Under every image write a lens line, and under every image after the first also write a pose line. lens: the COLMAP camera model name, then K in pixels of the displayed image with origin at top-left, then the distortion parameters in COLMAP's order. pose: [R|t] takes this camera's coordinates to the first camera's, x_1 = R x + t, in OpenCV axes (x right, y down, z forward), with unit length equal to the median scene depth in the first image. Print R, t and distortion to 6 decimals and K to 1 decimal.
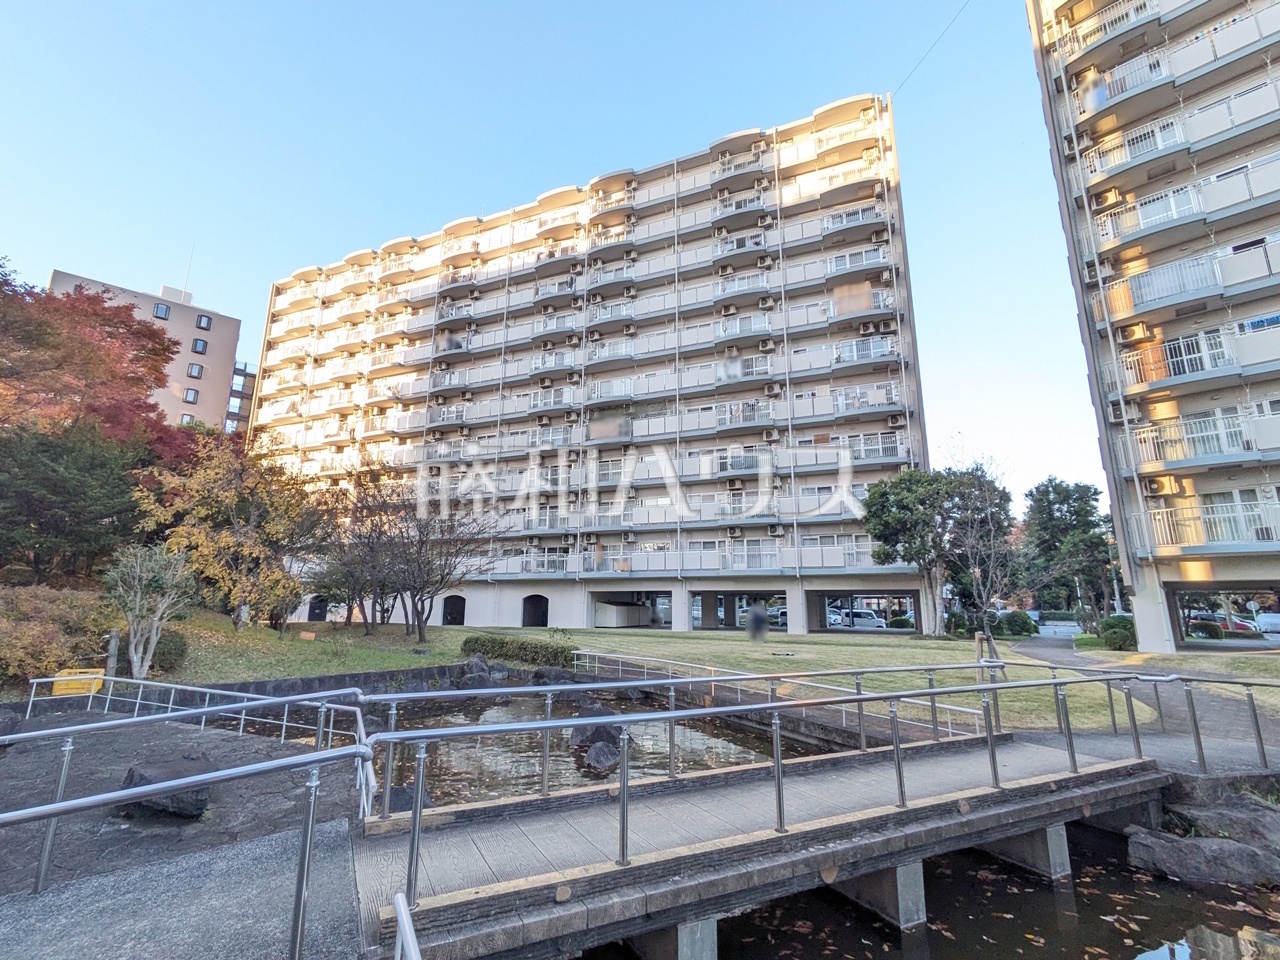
lens RADIAL K [[577.8, 0, 640.0], [0, 577.8, 480.0], [0, 0, 1]] dist [0.001252, 0.001080]
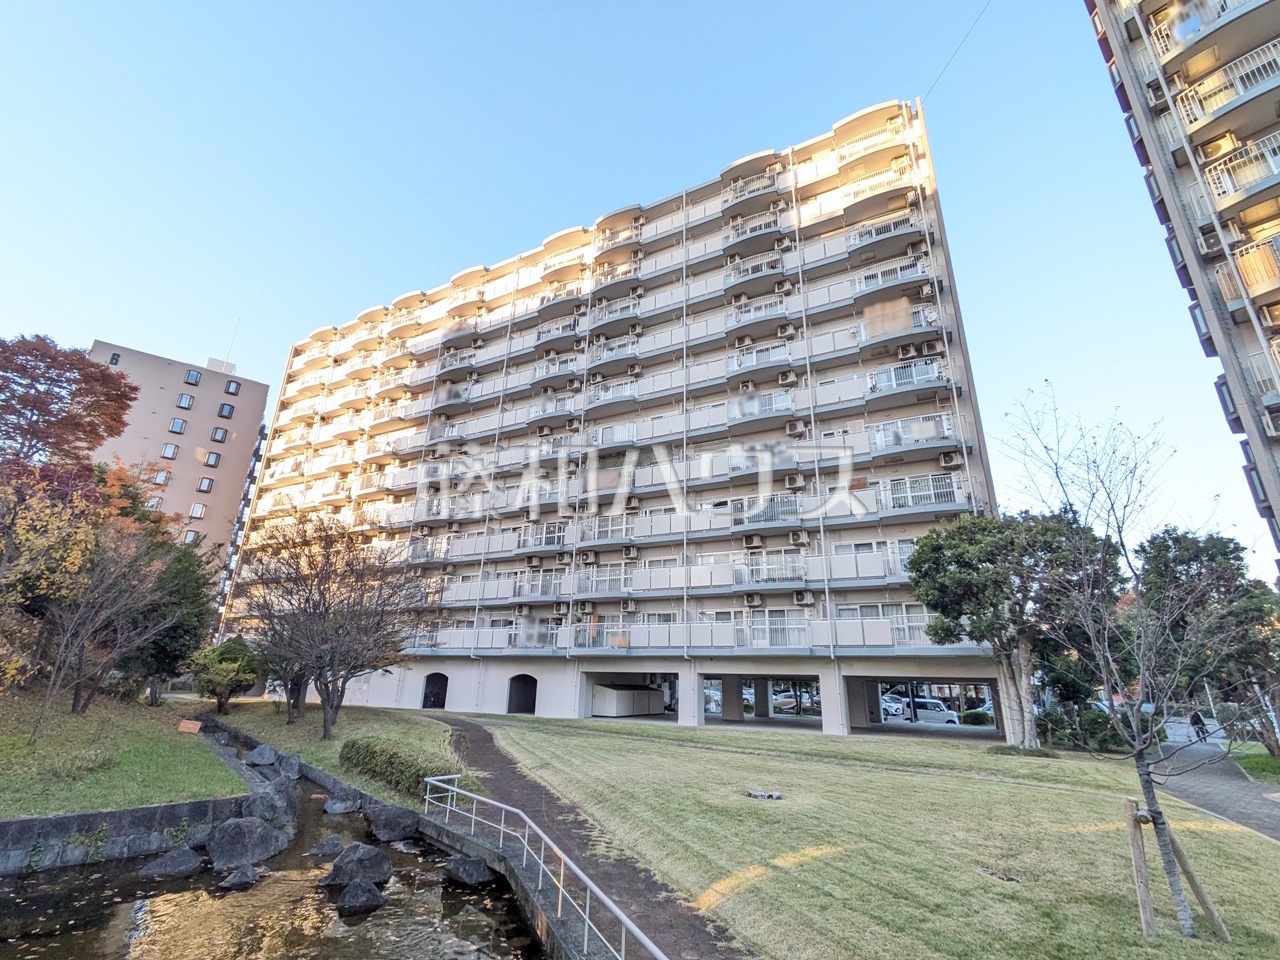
lens RADIAL K [[577.8, 0, 640.0], [0, 577.8, 480.0], [0, 0, 1]] dist [0.001252, 0.001080]
pose [[0.995757, -0.012694, -0.091138, 0.074797], [0.001487, 0.992529, -0.121996, 0.019601], [0.092005, 0.121343, 0.988337, 0.147162]]
